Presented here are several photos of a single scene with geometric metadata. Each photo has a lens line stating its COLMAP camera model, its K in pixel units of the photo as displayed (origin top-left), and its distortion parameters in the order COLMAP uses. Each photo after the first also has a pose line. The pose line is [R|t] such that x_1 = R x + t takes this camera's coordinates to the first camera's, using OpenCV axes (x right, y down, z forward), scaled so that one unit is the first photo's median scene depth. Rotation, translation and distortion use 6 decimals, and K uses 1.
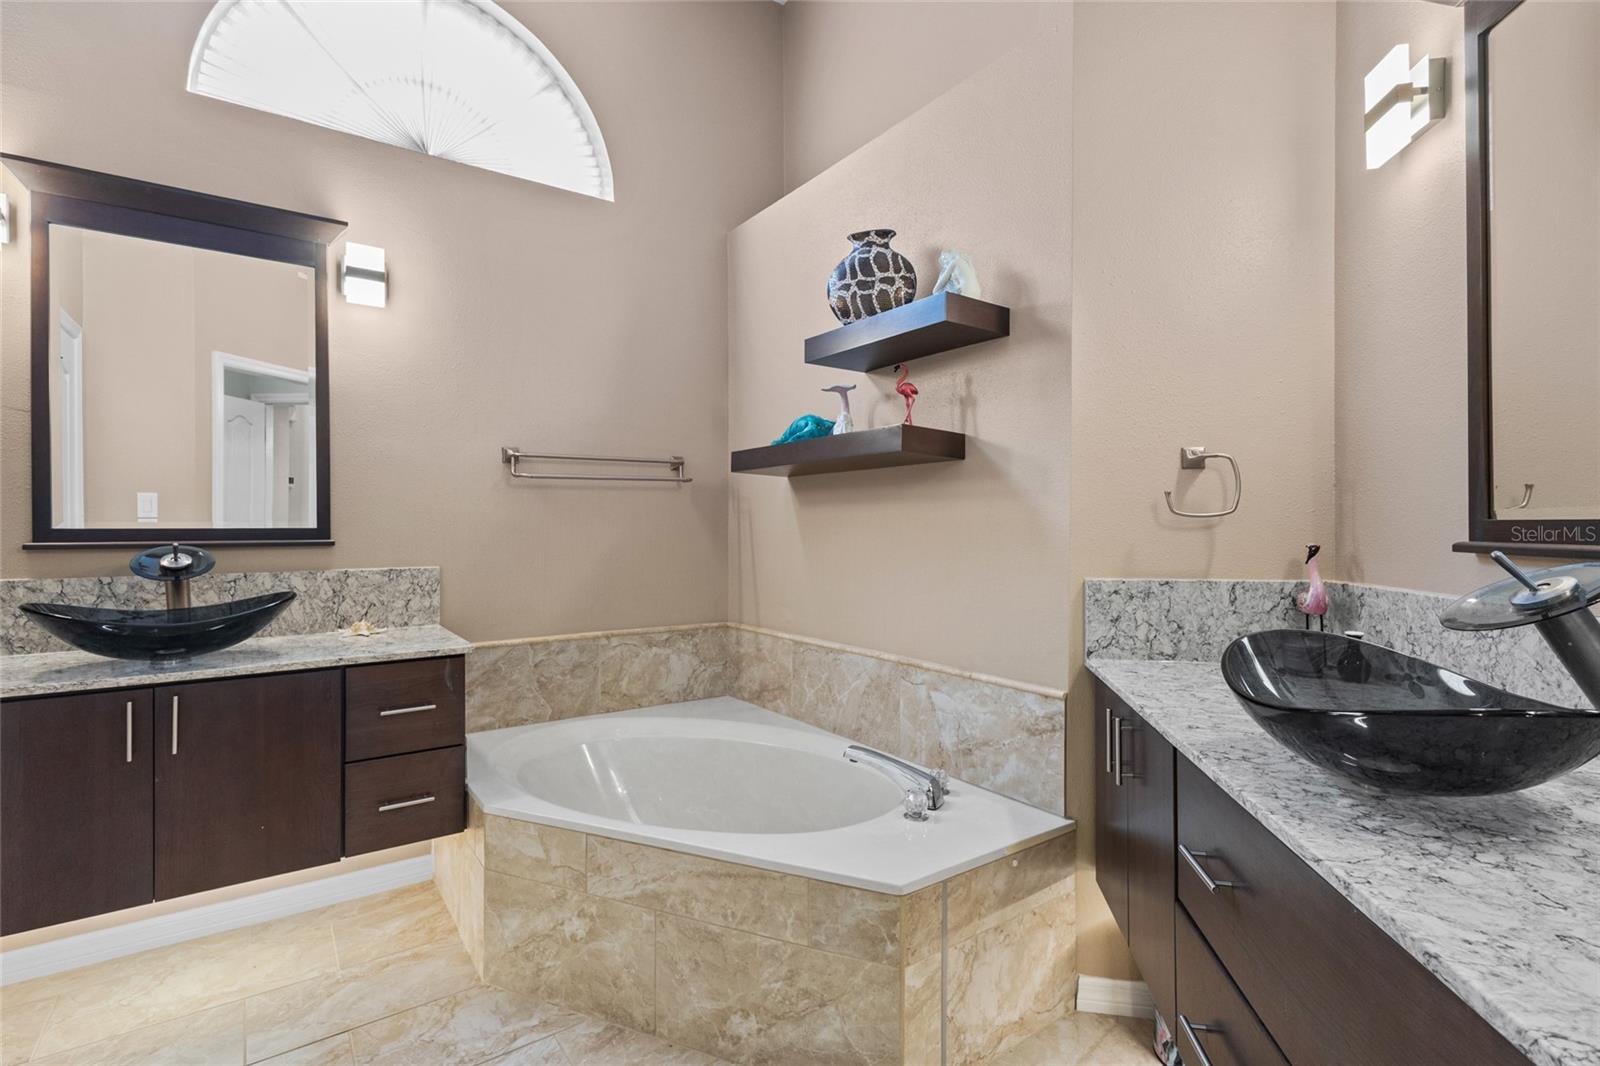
lens RADIAL K [[737.0, 0, 793.5], [0, 737.0, 528.3], [0, 0, 1]] dist [0.001318, 0.001733]
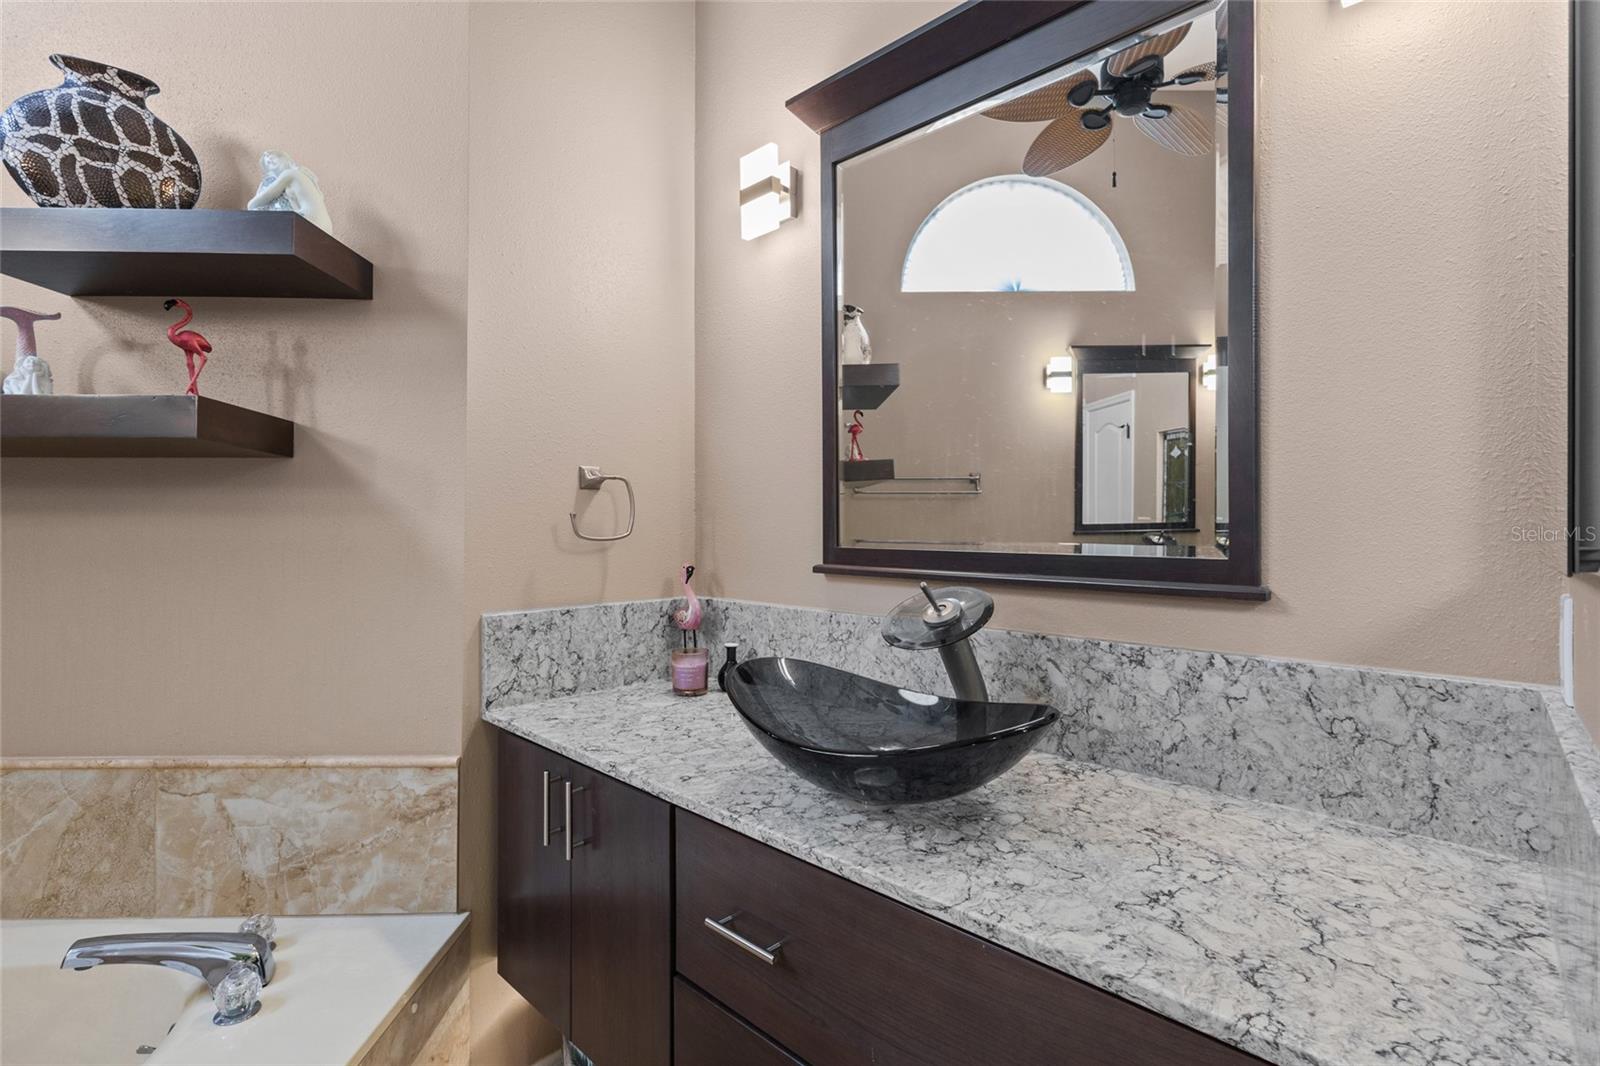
lens RADIAL K [[737.0, 0, 802.8], [0, 737.0, 524.3], [0, 0, 1]] dist [0.001318, 0.001733]
pose [[0.558174, 0.005177, 0.829708, -0.096180], [0.001398, 0.999973, -0.007180, -0.028182], [-0.829723, 0.005168, 0.558152, 0.234787]]
